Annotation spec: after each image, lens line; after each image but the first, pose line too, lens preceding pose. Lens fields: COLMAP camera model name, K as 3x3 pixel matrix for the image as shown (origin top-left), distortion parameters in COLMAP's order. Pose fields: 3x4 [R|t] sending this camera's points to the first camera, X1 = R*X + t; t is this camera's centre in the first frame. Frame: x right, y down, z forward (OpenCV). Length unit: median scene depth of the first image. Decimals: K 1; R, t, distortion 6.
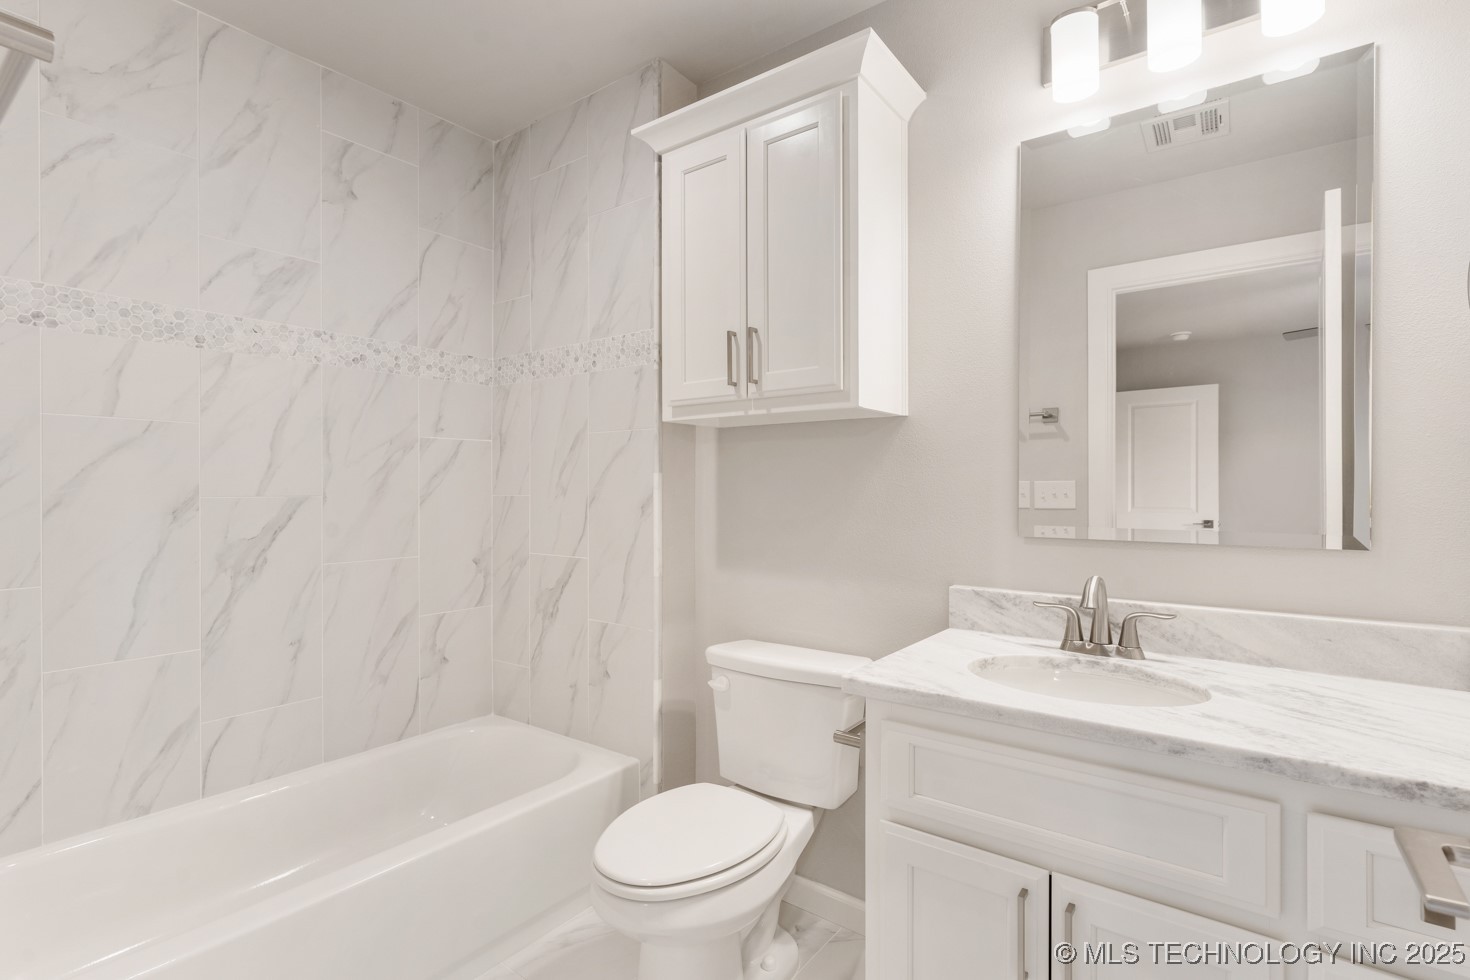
lens RADIAL K [[699.9, 0, 740.0], [0, 699.9, 487.8], [0, 0, 1]] dist [0.003156, 0.000313]
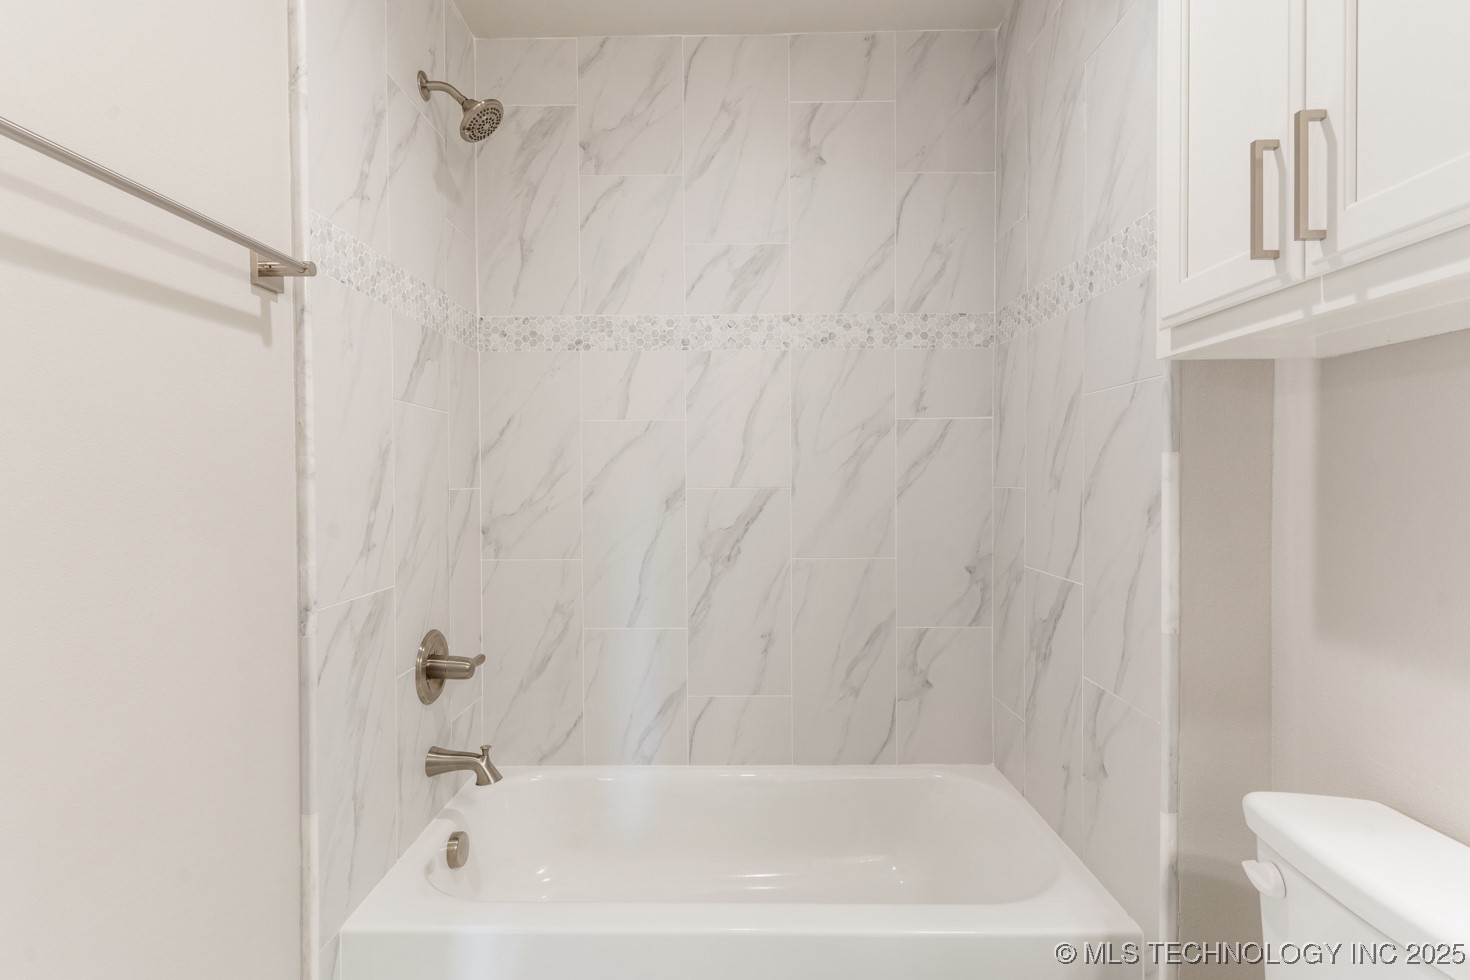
lens RADIAL K [[699.9, 0, 740.0], [0, 699.9, 487.8], [0, 0, 1]] dist [0.003156, 0.000313]
pose [[0.593130, 0.009451, -0.805051, 0.133787], [0.006843, 0.999836, 0.016780, -0.004321], [0.805078, -0.015462, 0.592968, 0.377916]]
